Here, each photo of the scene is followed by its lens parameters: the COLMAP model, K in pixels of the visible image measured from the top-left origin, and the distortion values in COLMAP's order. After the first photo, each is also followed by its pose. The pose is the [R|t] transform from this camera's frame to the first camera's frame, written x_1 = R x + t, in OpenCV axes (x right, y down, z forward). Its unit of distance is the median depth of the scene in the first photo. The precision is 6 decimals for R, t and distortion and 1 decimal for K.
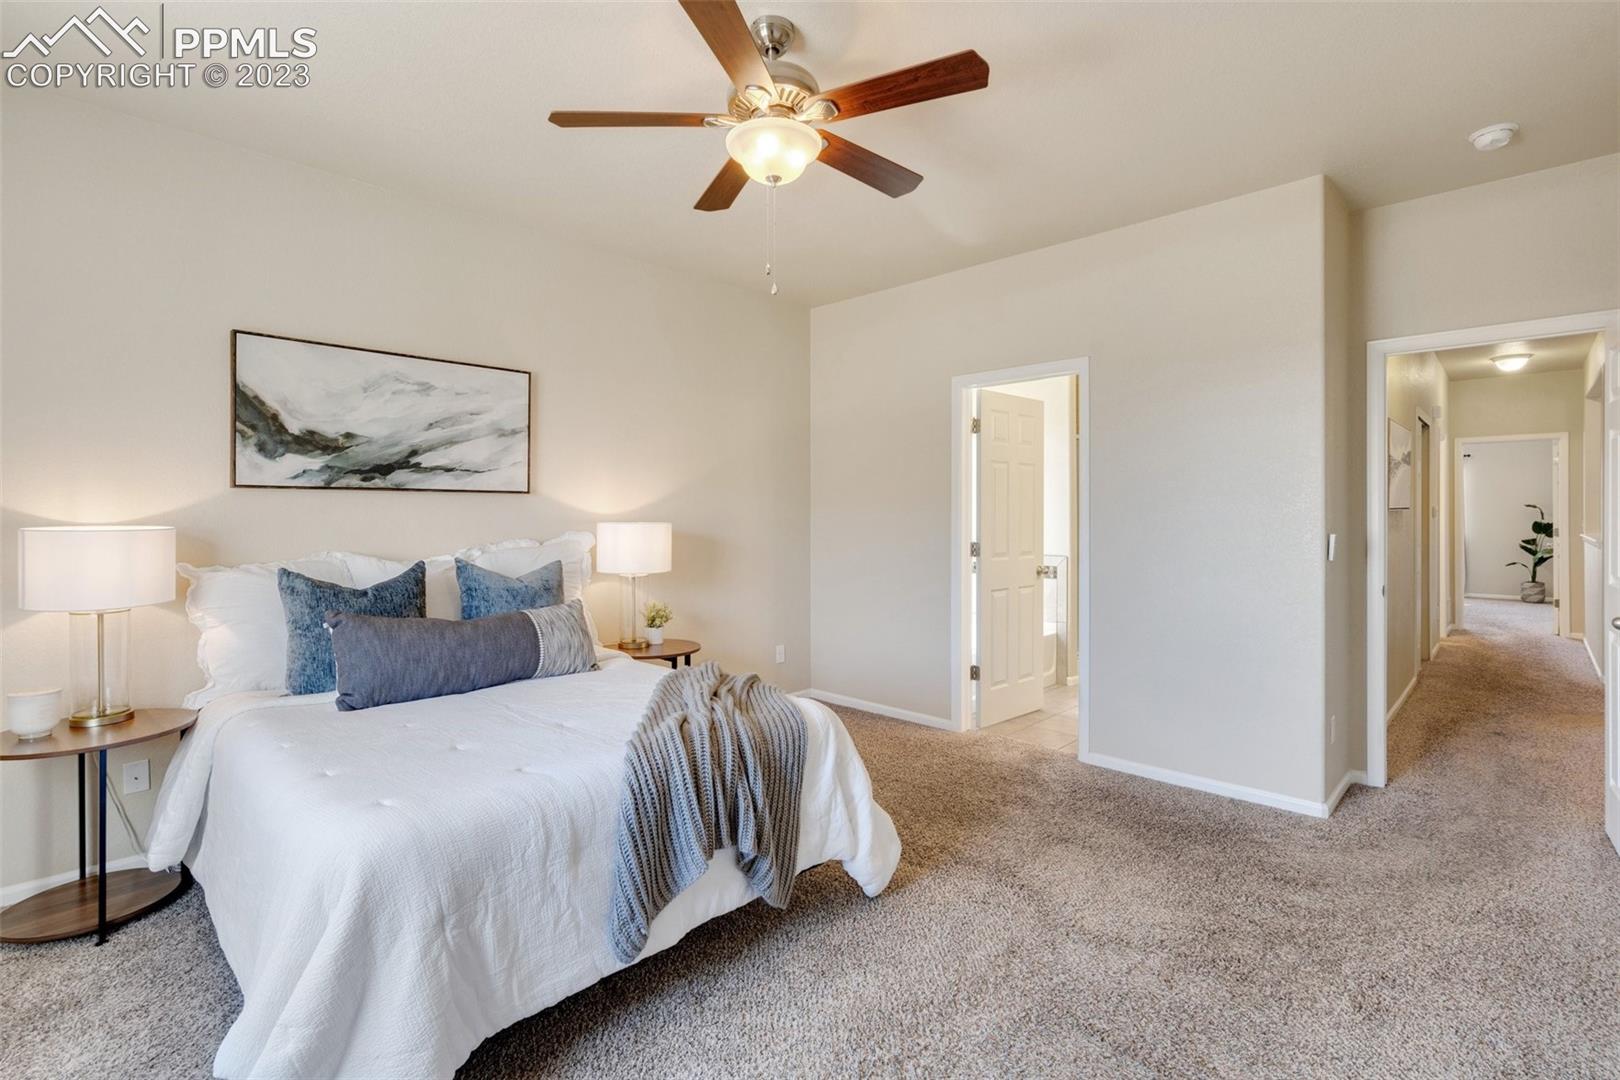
lens RADIAL K [[745.1, 0, 810.5], [0, 745.1, 528.6], [0, 0, 1]] dist [-0.004651, -0.000115]
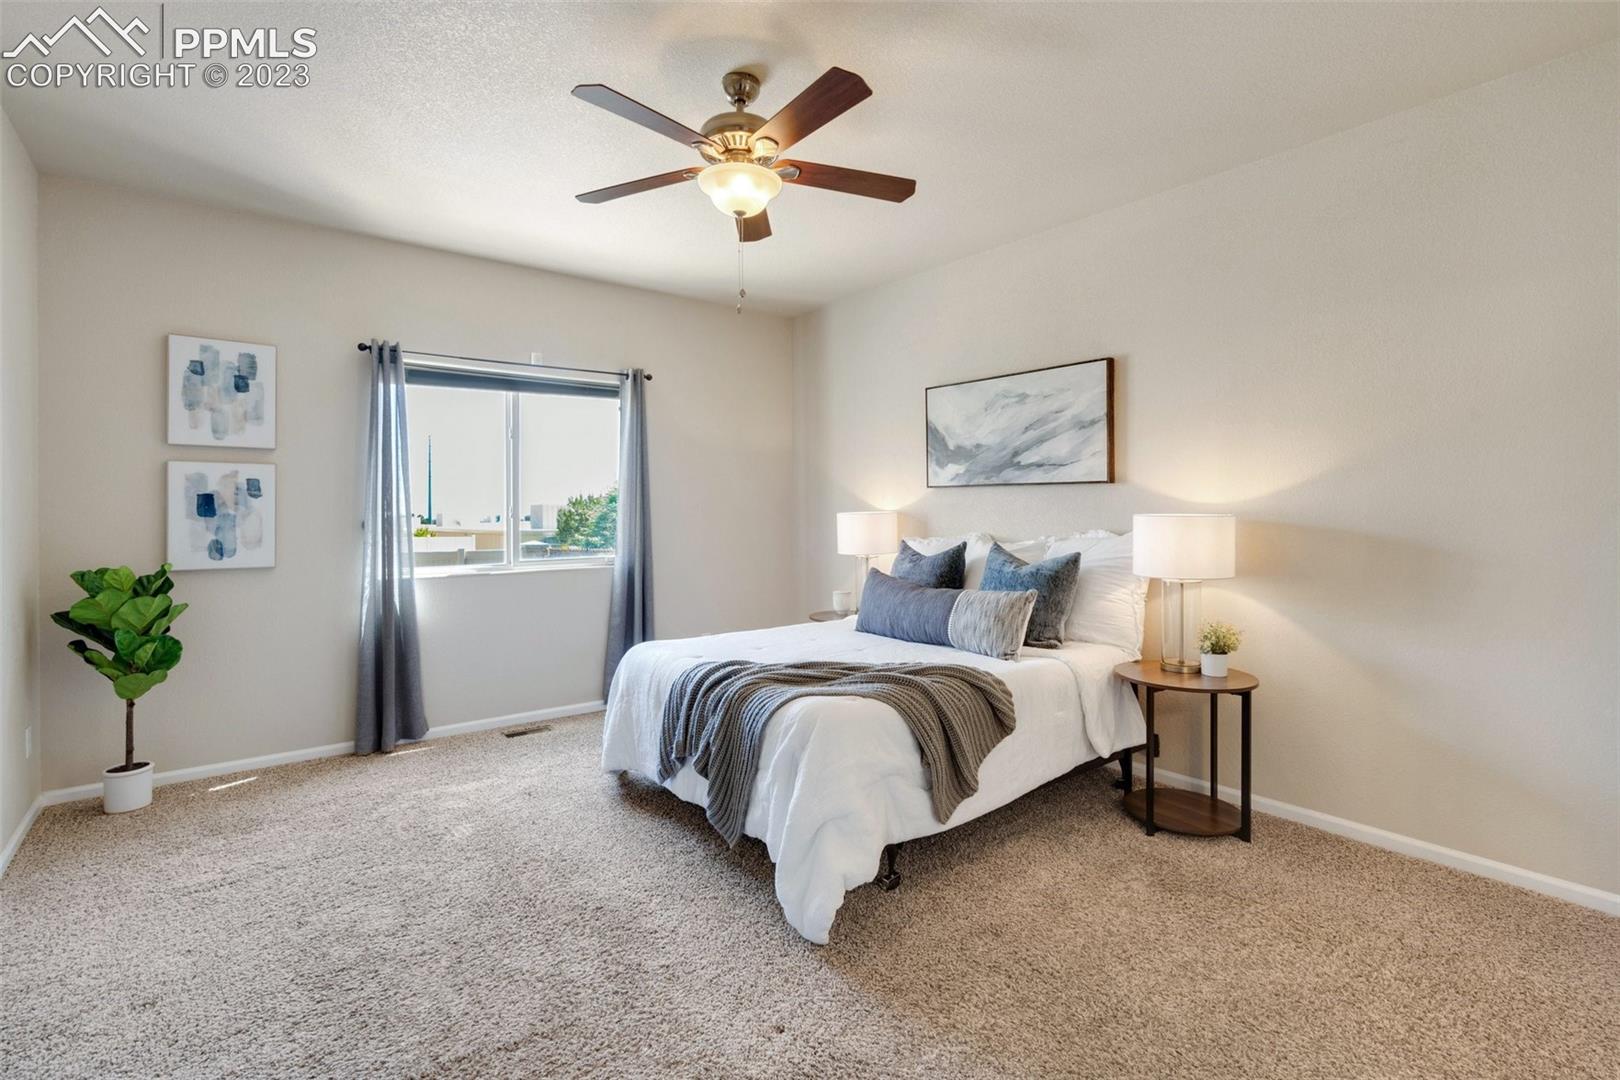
lens RADIAL K [[745.1, 0, 800.0], [0, 745.1, 509.8], [0, 0, 1]] dist [-0.004651, -0.000115]
pose [[-0.119771, 0.007373, -0.992774, 0.714308], [-0.012059, 0.999888, 0.008881, -0.017753], [0.992728, 0.013036, -0.119669, 0.807115]]
